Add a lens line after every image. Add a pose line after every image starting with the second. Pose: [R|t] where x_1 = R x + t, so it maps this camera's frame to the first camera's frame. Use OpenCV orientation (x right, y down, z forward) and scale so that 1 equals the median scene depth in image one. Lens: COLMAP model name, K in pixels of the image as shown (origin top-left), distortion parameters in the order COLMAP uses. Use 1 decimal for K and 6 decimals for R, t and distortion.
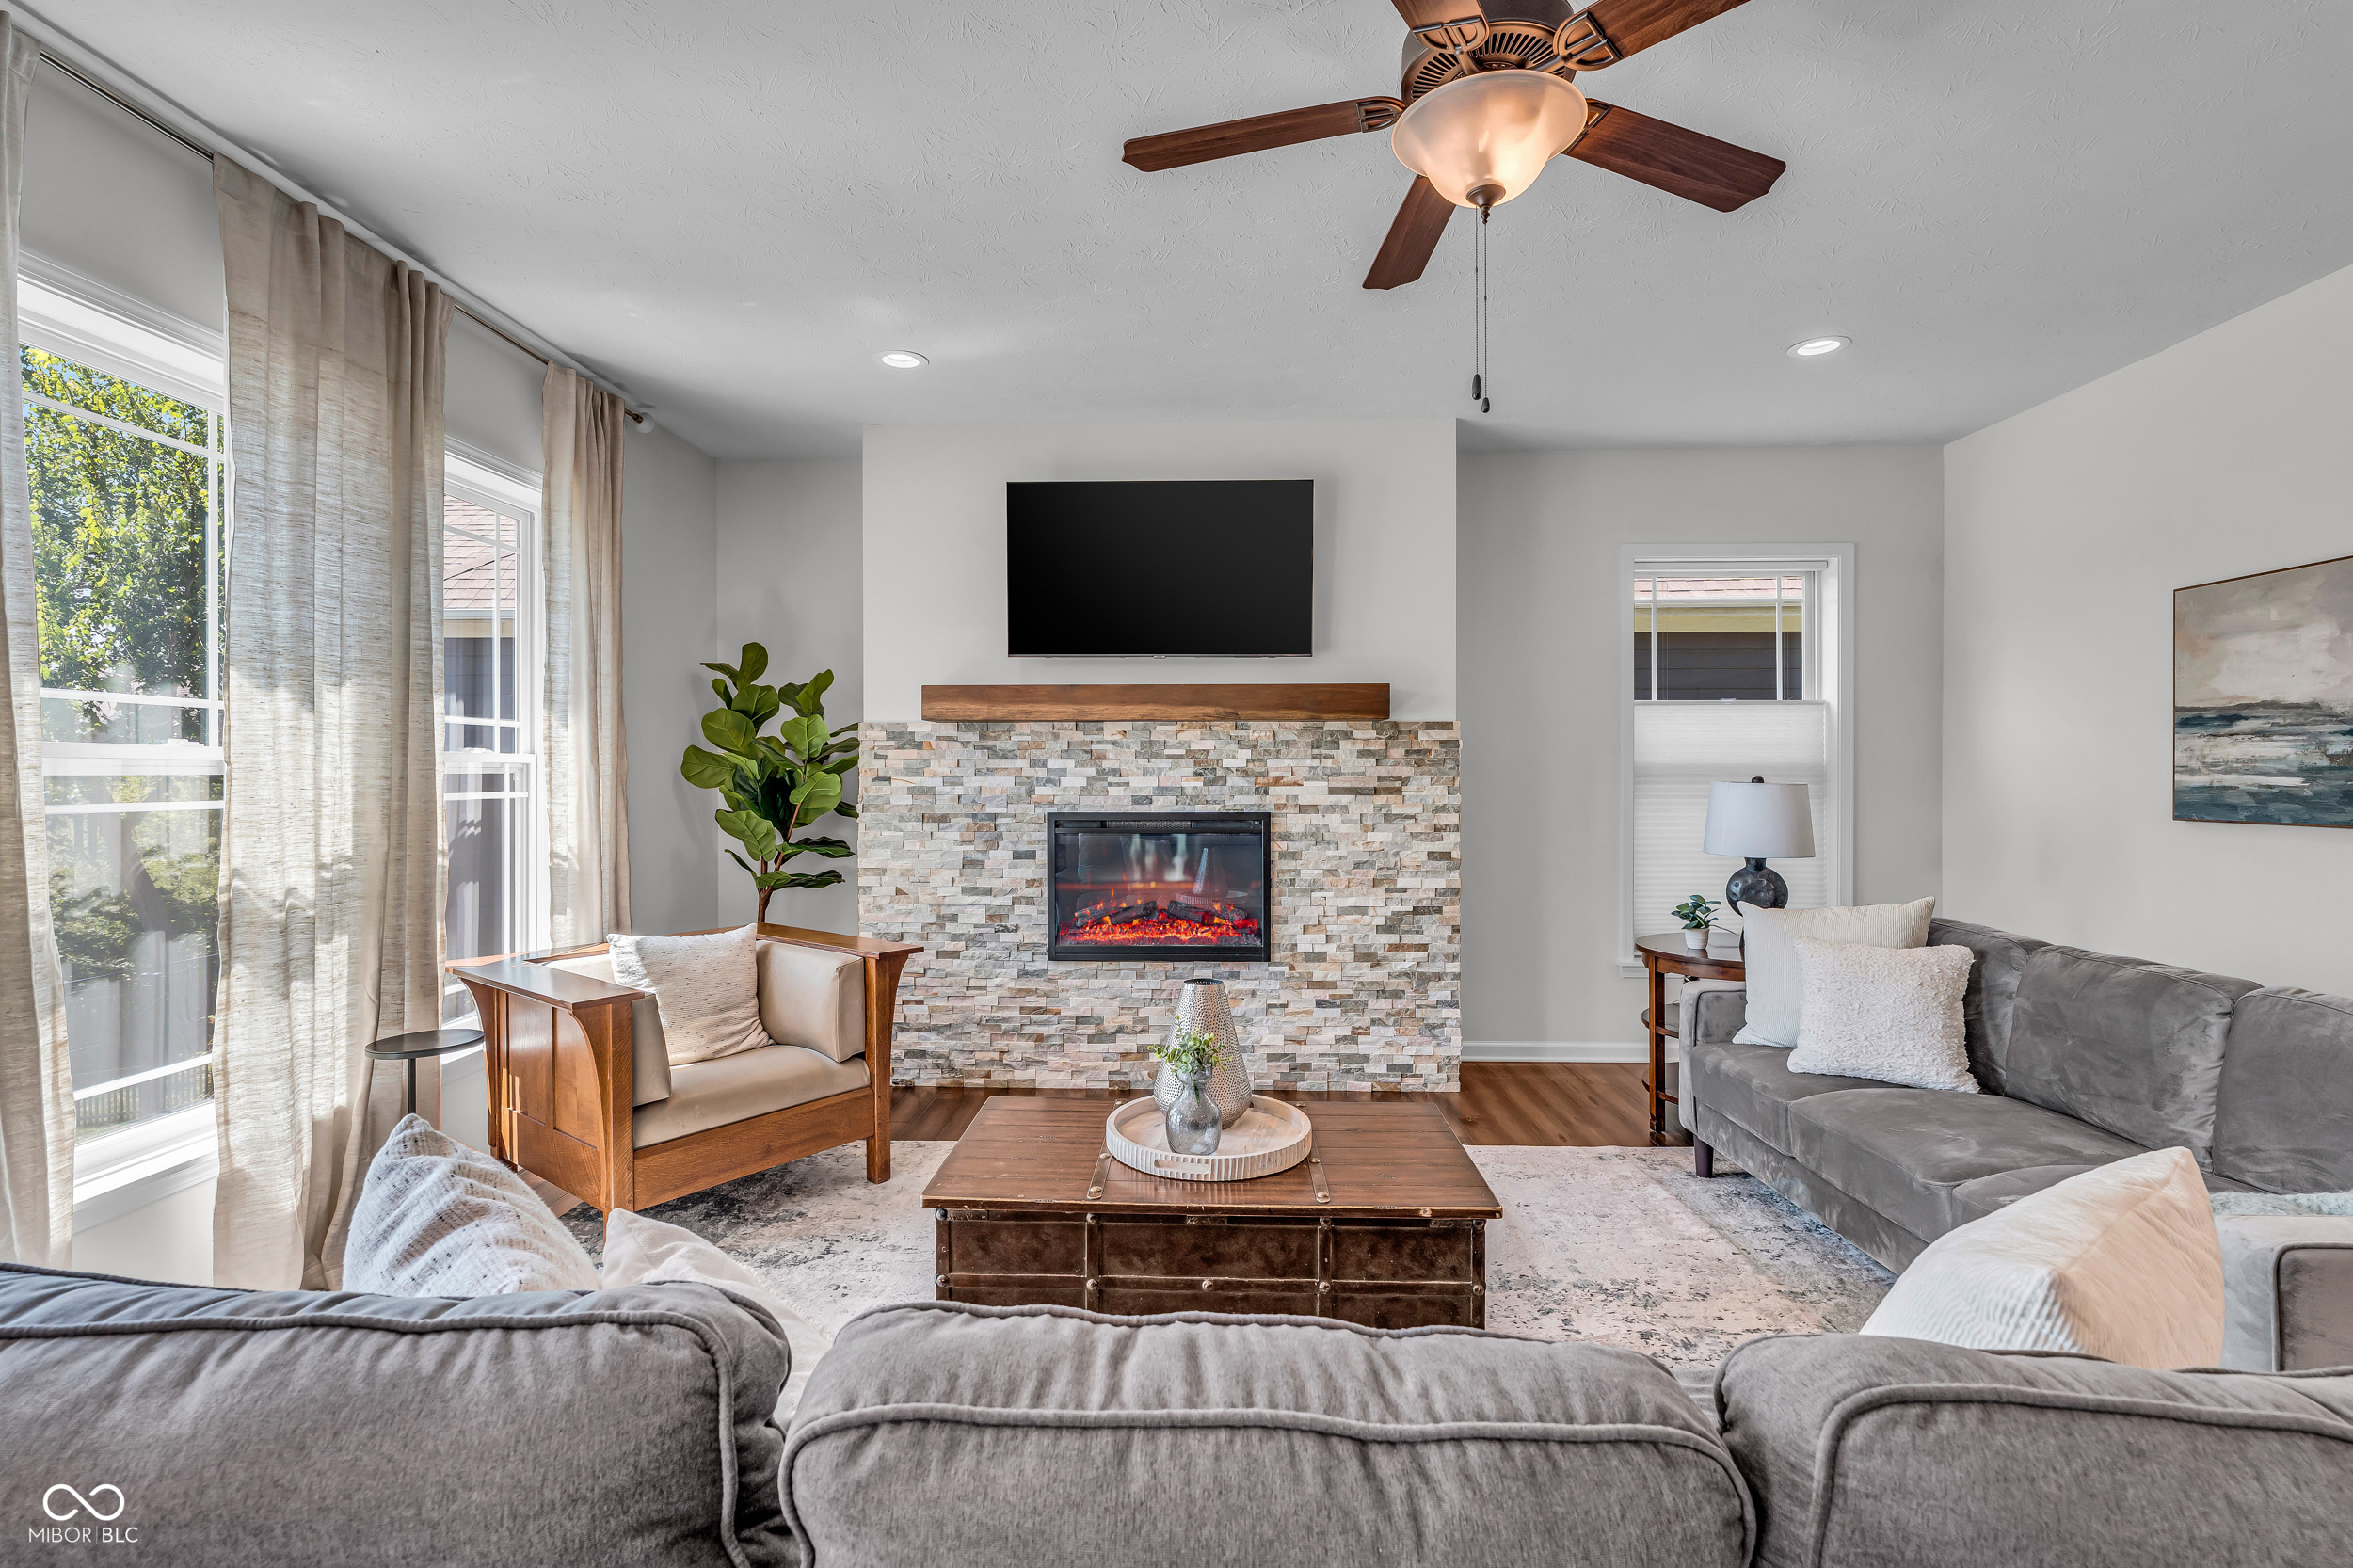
lens RADIAL K [[1102.3, 0, 1186.0], [0, 1102.3, 784.5], [0, 0, 1]] dist [-0.014795, 0.002176]
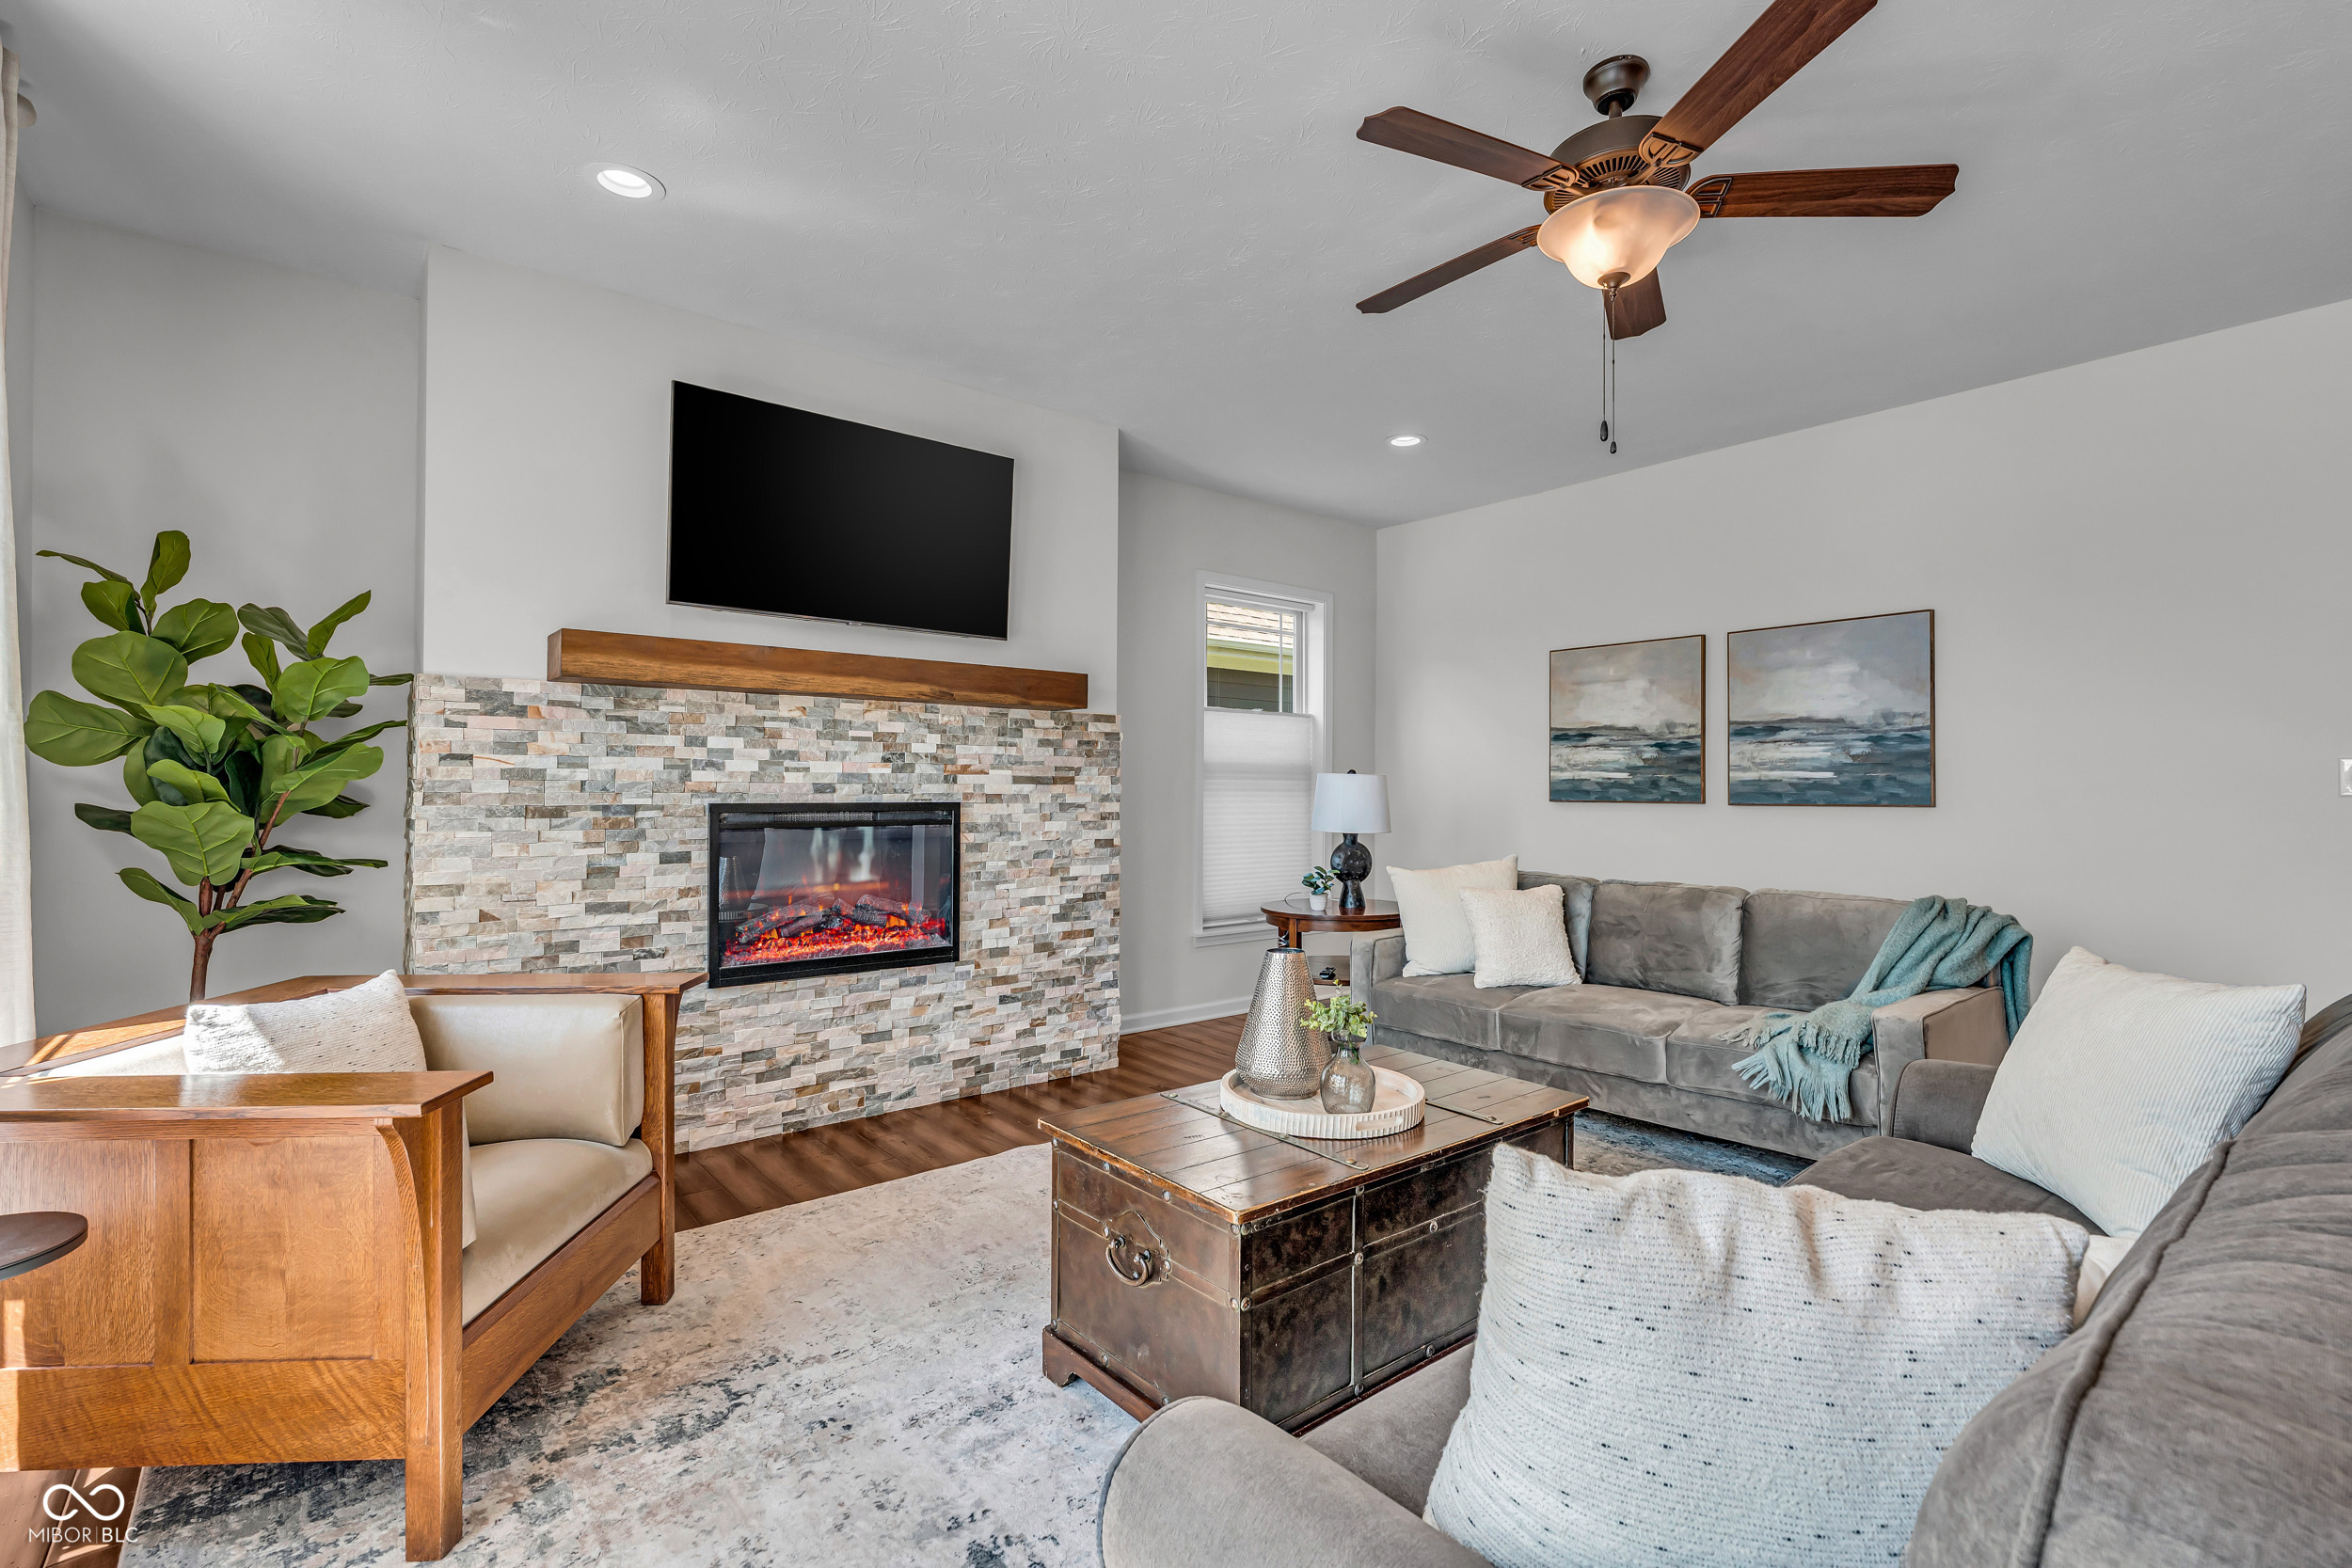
lens RADIAL K [[1101.7, 0, 1120.8], [0, 1101.7, 797.8], [0, 0, 1]] dist [-0.014795, 0.002176]
pose [[0.738919, 0.001975, 0.673791, -0.454354], [0.002000, 0.999985, -0.005126, 0.026636], [-0.673791, 0.005135, 0.738904, 0.214067]]
